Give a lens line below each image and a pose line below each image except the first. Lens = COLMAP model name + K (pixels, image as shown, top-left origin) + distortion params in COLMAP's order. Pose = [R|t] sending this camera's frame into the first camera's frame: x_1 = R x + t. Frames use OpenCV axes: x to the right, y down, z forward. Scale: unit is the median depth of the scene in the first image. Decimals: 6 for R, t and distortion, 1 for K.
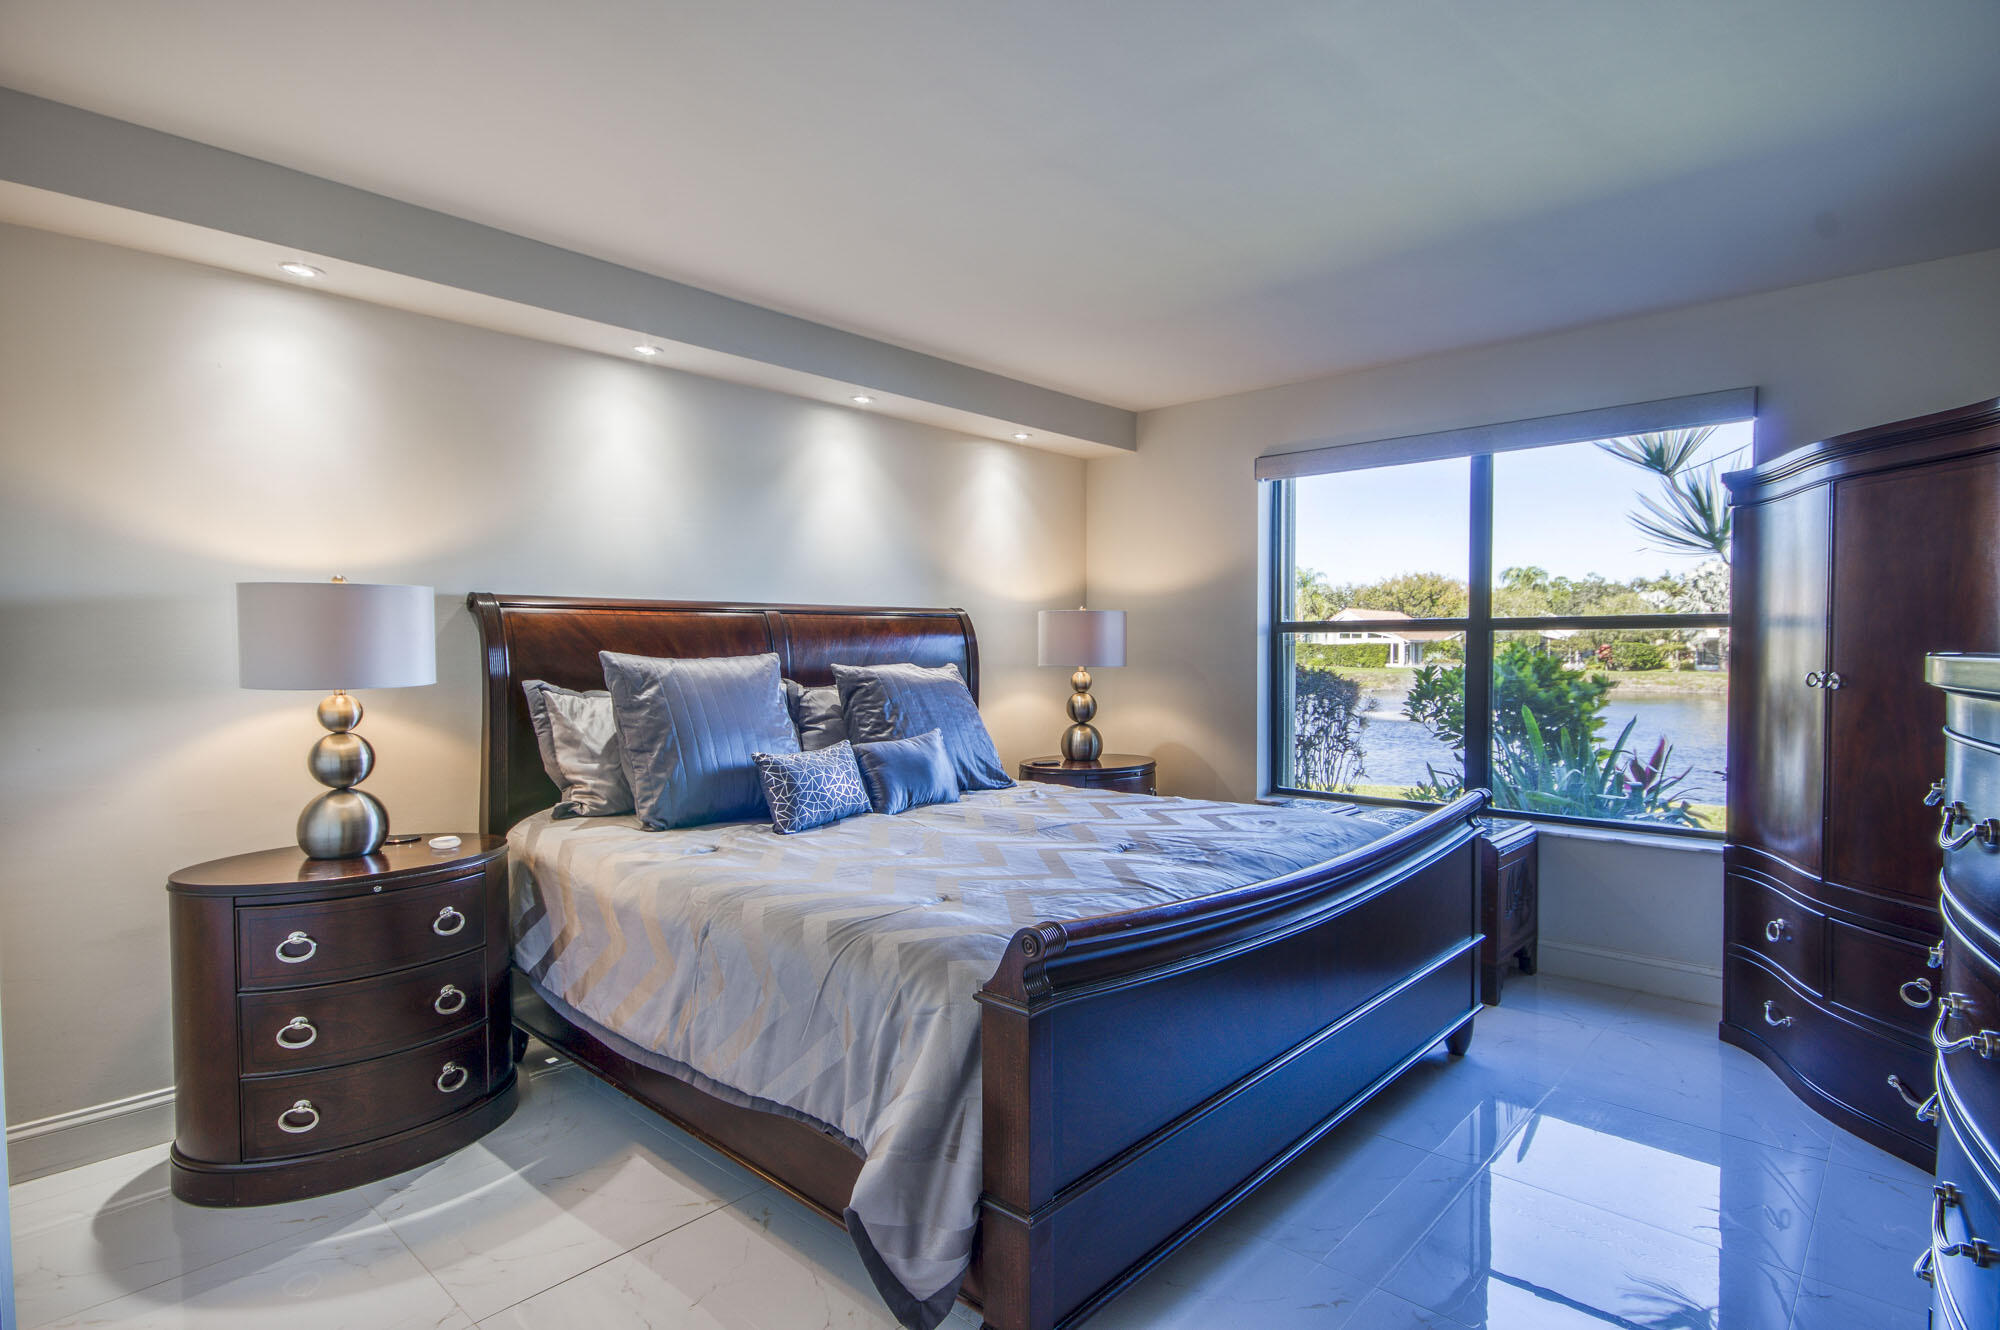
lens RADIAL K [[1018.0, 0, 988.1], [0, 1018.0, 676.6], [0, 0, 1]] dist [-0.000383, -0.000685]
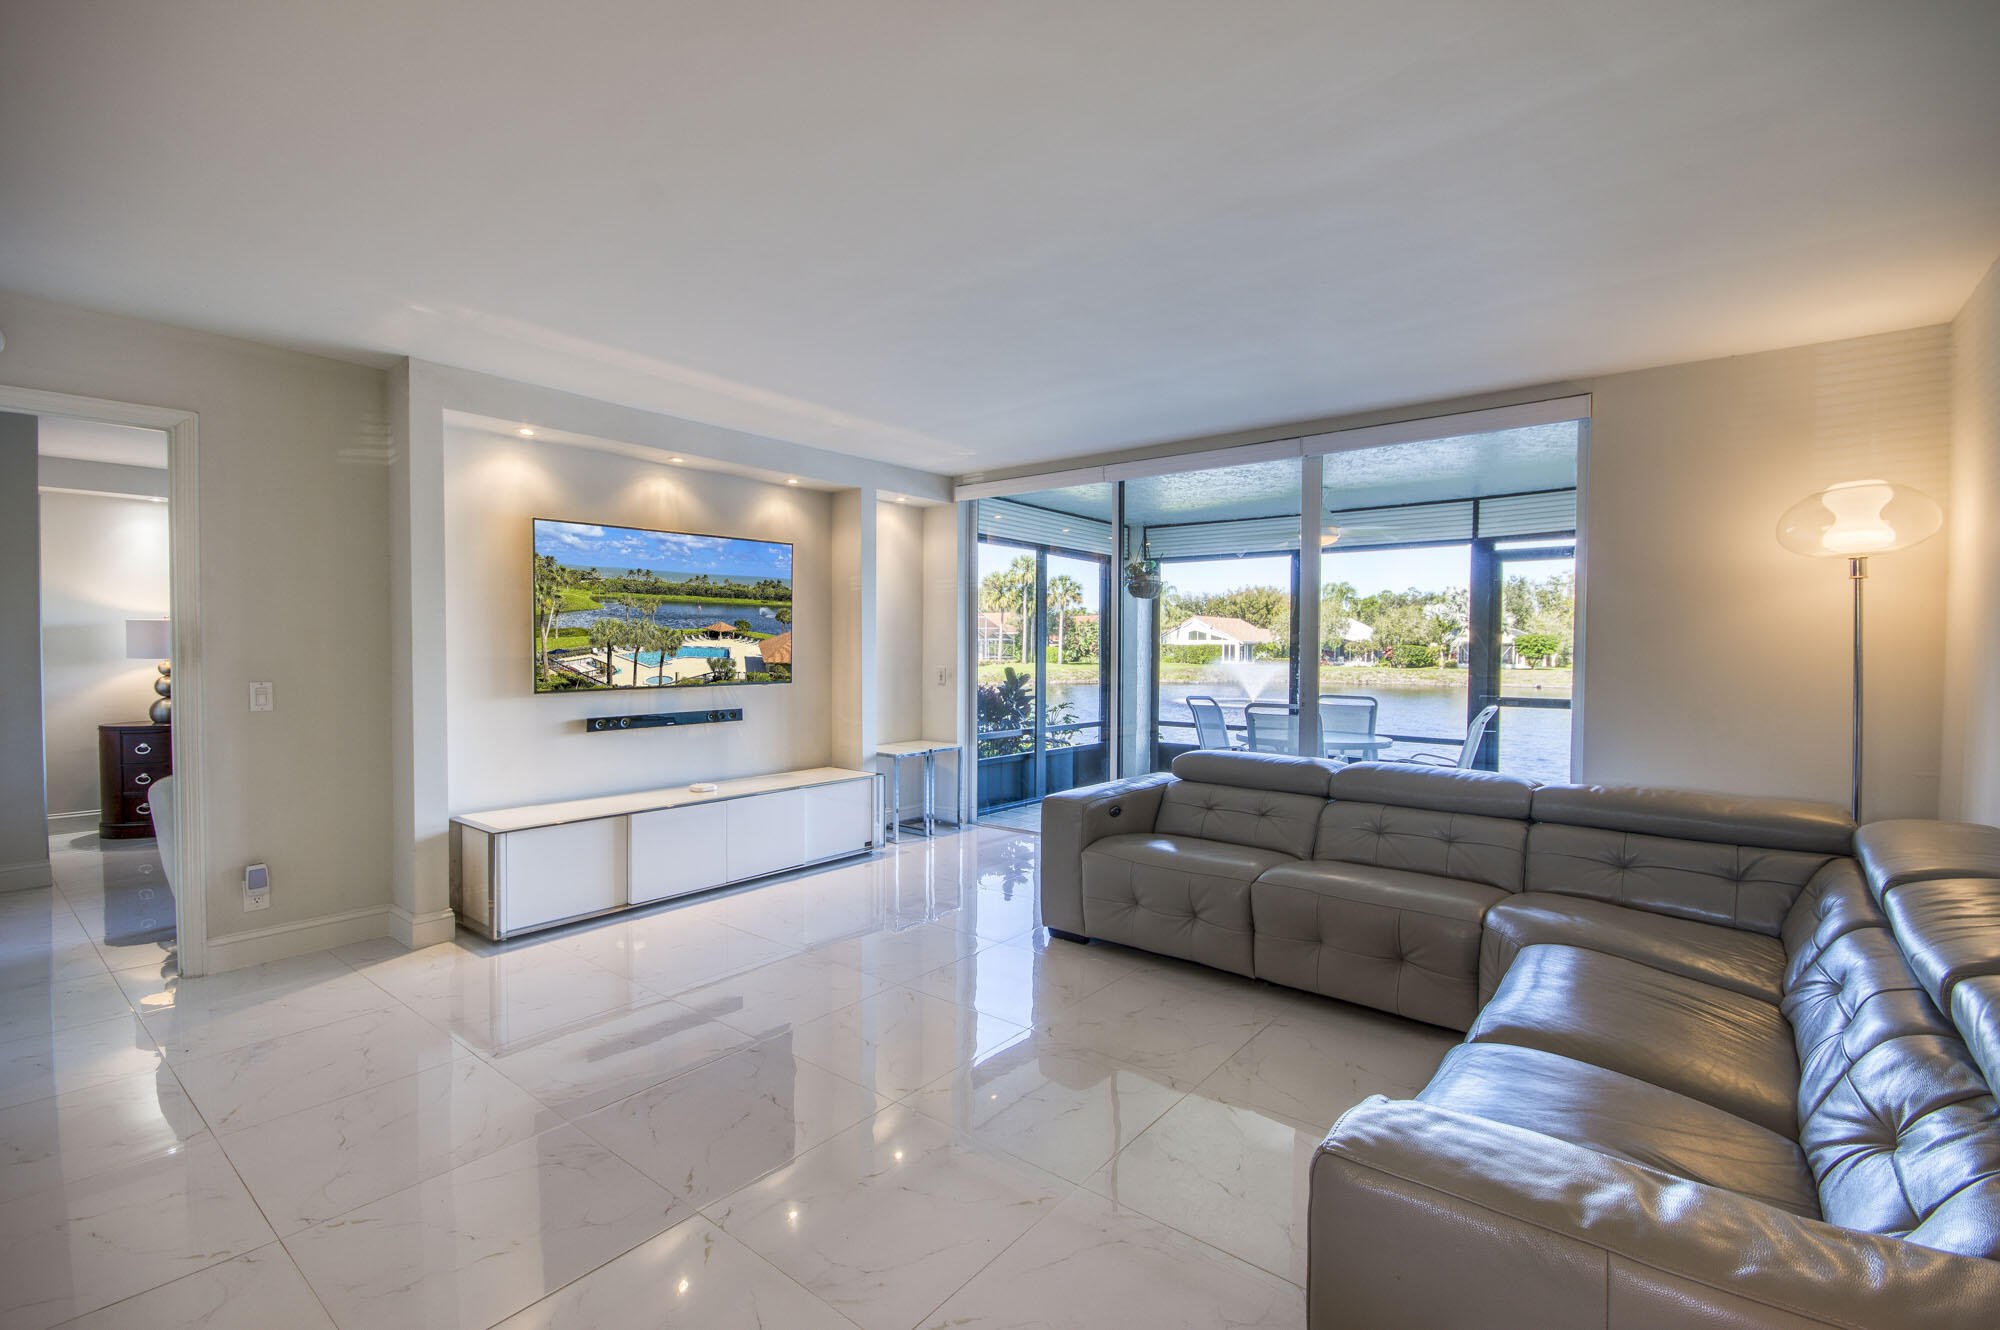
lens RADIAL K [[892.9, 0, 982.5], [0, 892.9, 666.7], [0, 0, 1]] dist [0.000003, -0.000706]
pose [[0.998785, 0.005328, 0.048992, 1.000945], [-0.005070, 0.999973, -0.005397, 0.023730], [-0.049020, 0.005142, 0.998785, -1.045505]]
